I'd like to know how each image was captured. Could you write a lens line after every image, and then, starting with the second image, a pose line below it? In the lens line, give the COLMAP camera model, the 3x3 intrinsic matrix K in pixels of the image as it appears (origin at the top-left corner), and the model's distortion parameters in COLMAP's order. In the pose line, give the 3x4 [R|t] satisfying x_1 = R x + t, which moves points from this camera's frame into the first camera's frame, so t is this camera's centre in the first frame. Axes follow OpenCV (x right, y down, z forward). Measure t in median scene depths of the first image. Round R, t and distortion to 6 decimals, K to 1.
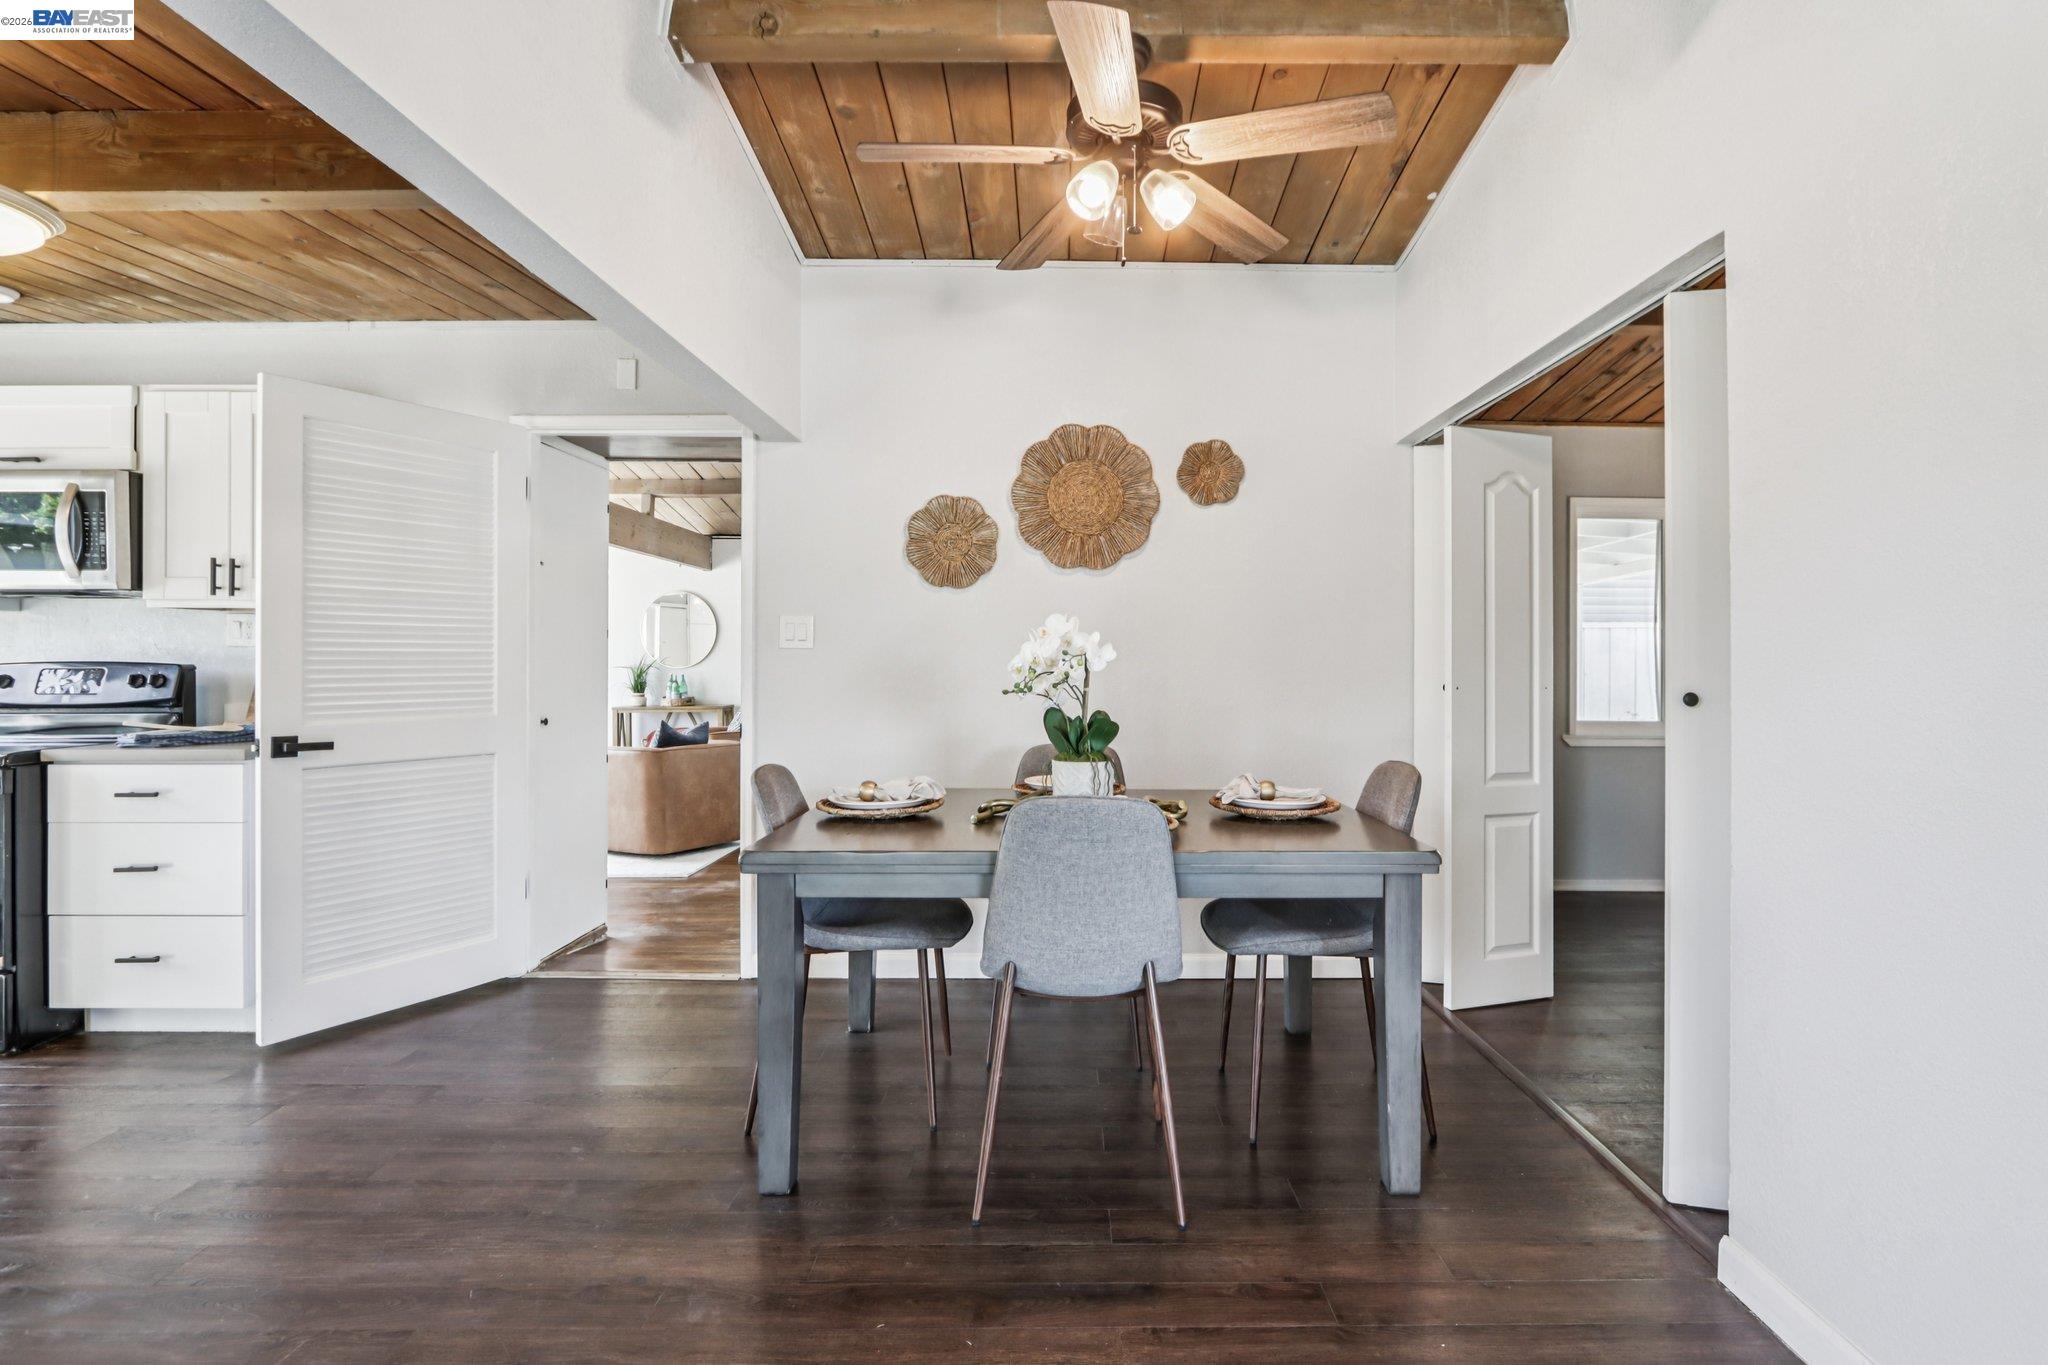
lens RADIAL K [[973.9, 0, 1066.6], [0, 973.9, 659.7], [0, 0, 1]] dist [-0.002391, -0.000473]
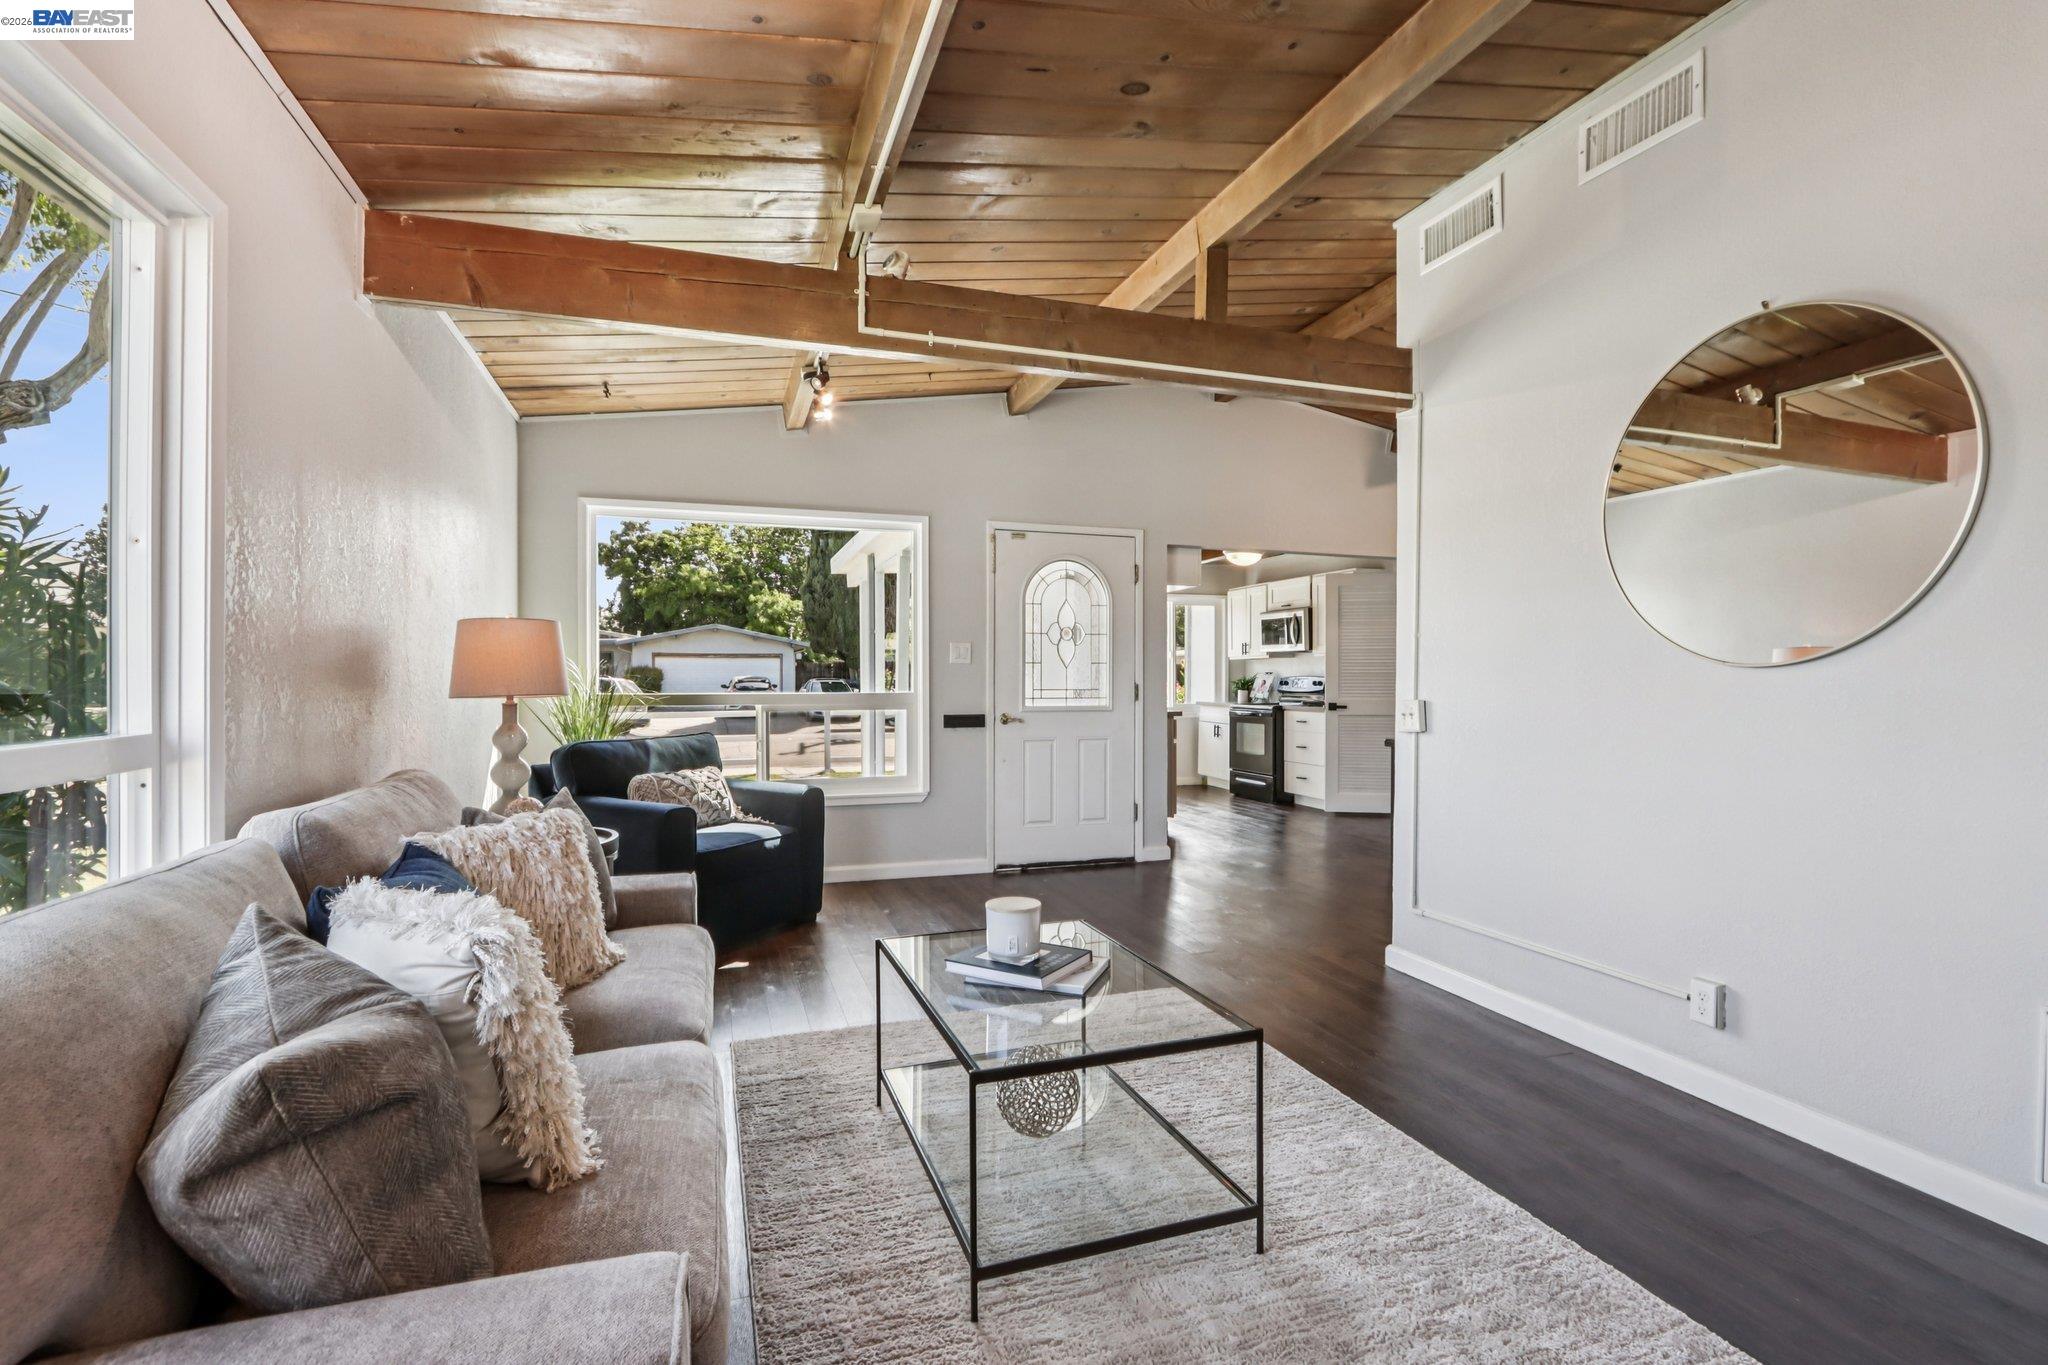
lens RADIAL K [[934.9, 0, 1032.1], [0, 934.9, 672.8], [0, 0, 1]] dist [-0.003201, 0.000086]
pose [[0.317229, -0.004046, -0.948340, 1.330026], [0.001226, 0.999992, -0.003856, 0.001970], [0.948348, 0.000061, 0.317231, -0.606188]]
